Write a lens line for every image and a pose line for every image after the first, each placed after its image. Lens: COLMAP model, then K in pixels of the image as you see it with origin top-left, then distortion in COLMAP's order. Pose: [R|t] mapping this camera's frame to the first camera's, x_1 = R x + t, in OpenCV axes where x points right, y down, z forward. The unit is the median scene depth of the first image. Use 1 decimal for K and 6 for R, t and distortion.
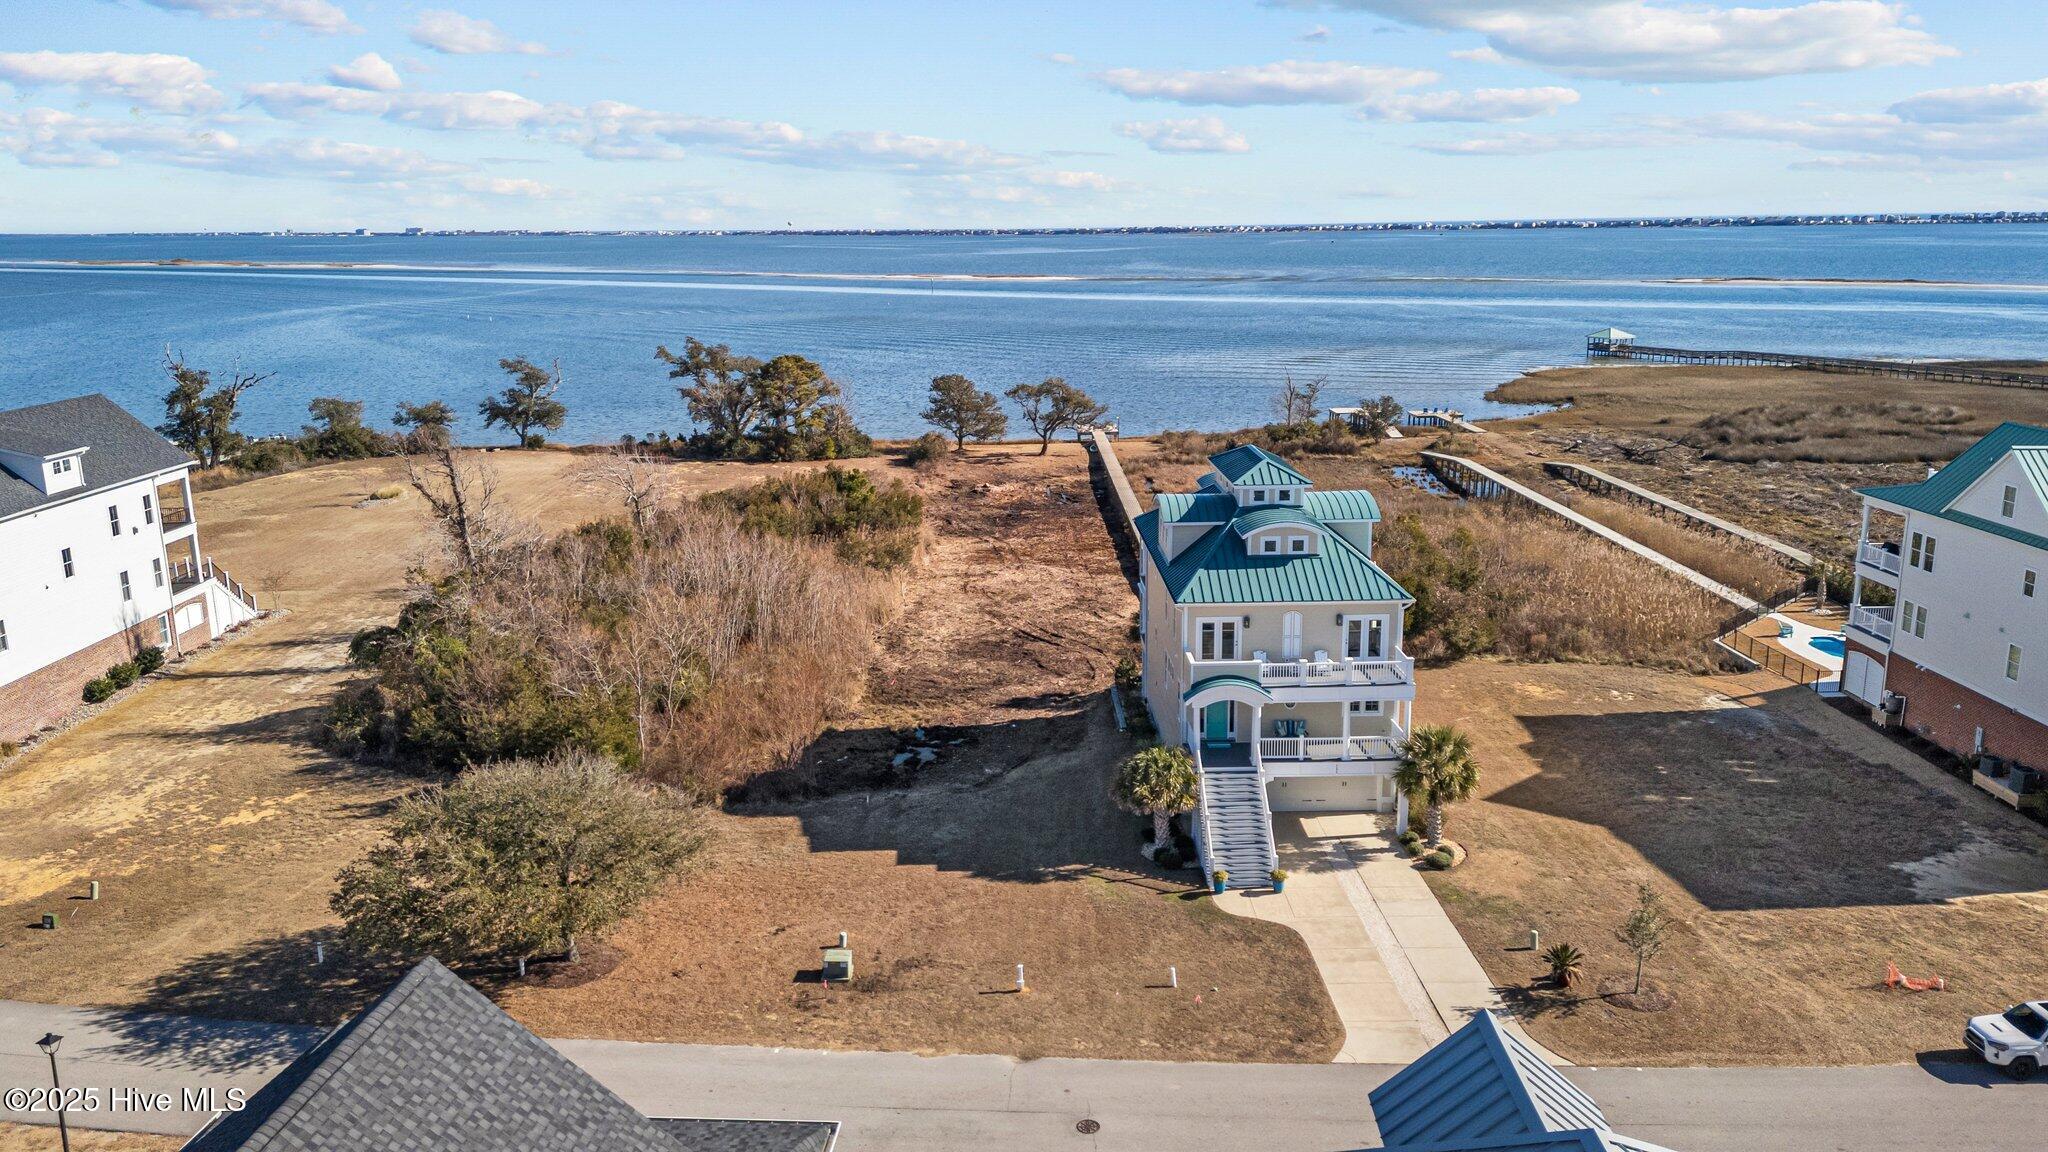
lens RADIAL K [[1544.5, 0, 991.7], [0, 1544.5, 574.5], [0, 0, 1]] dist [0.116410, -0.121752]
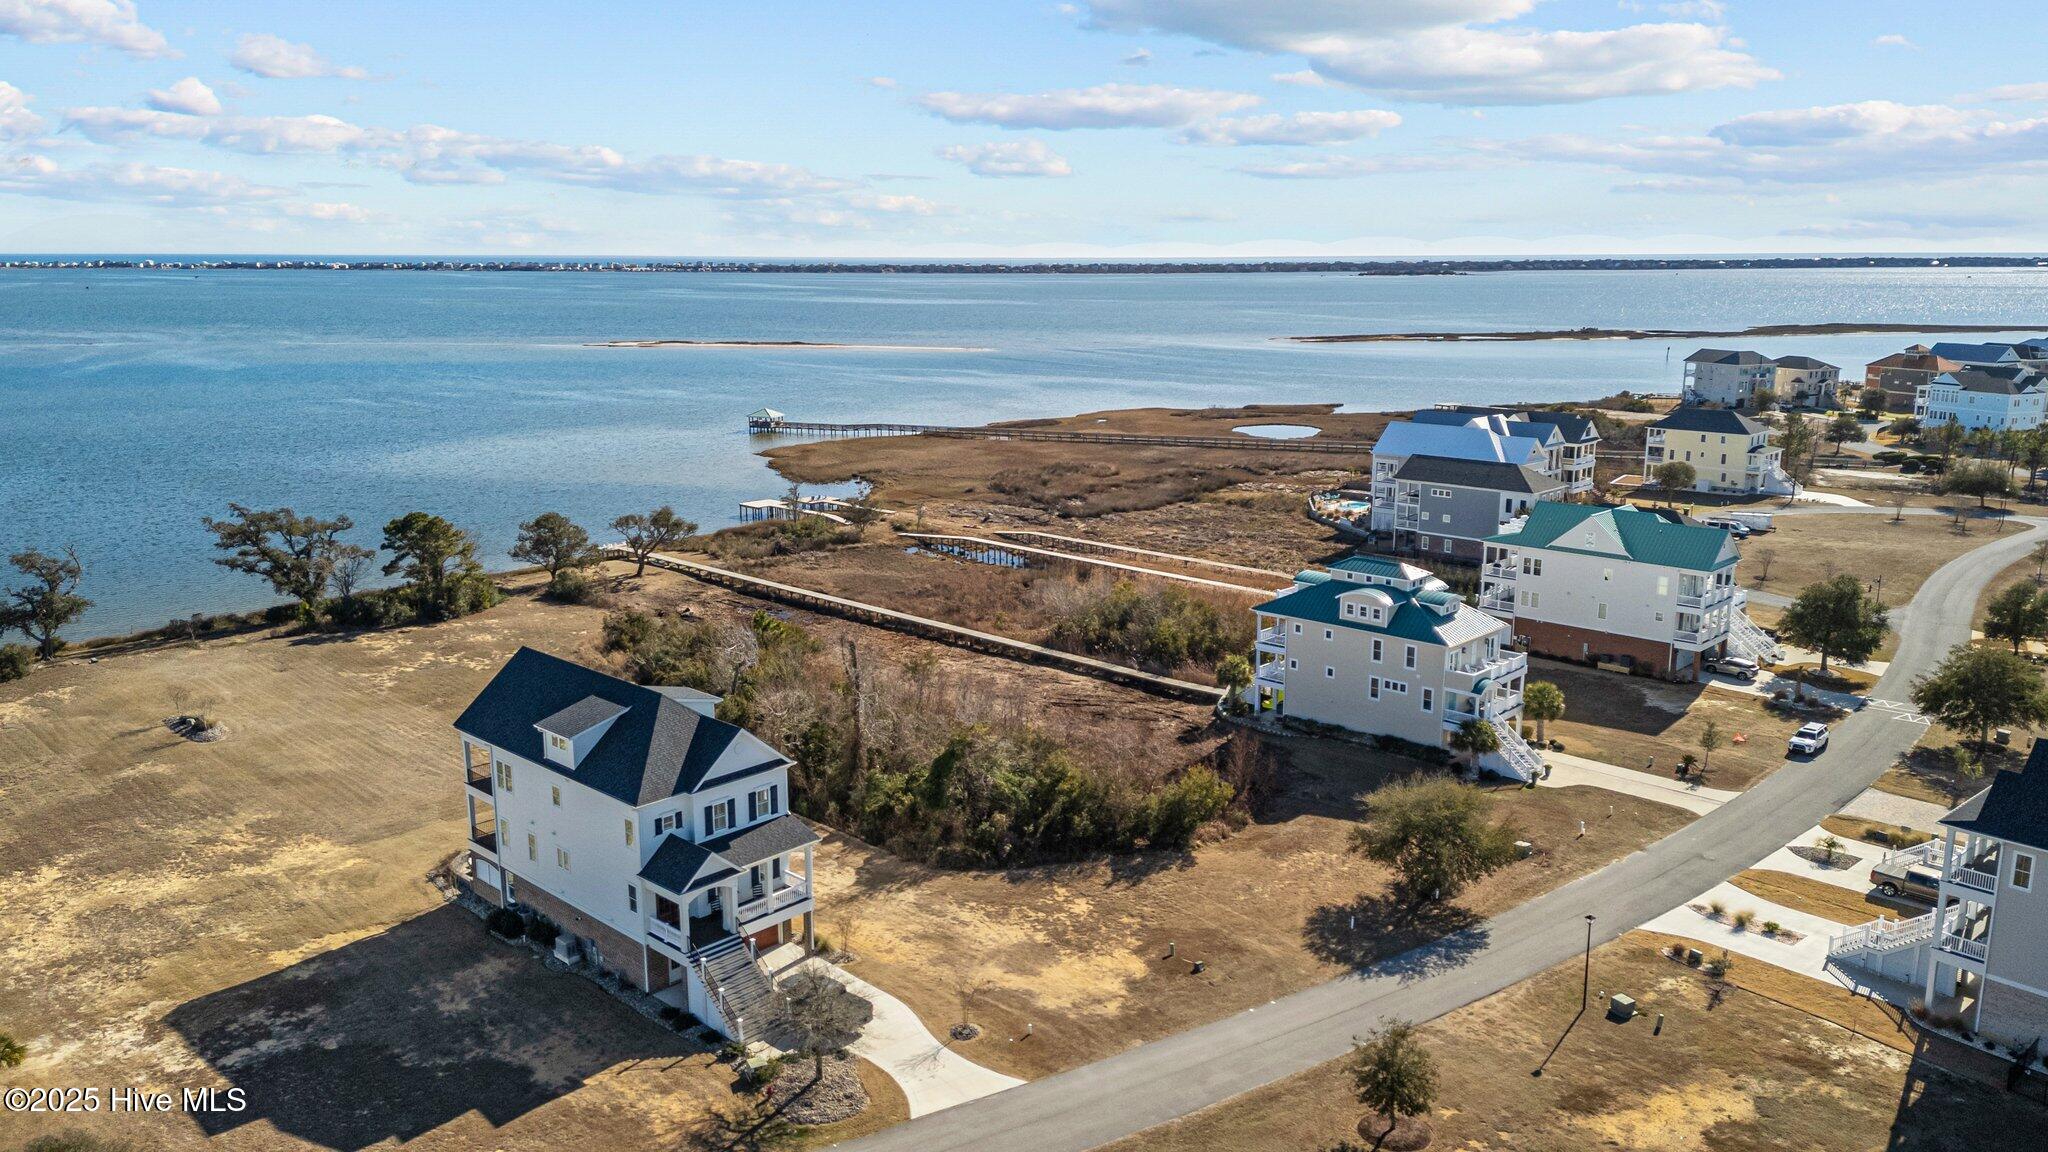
lens RADIAL K [[1623.2, 0, 1003.4], [0, 1623.2, 580.4], [0, 0, 1]] dist [0.104095, -0.124180]
pose [[0.688095, -0.141457, 0.711699, -1.193060], [0.154061, 0.986933, 0.047210, -0.171337], [-0.709077, 0.077160, 0.700897, -0.011502]]
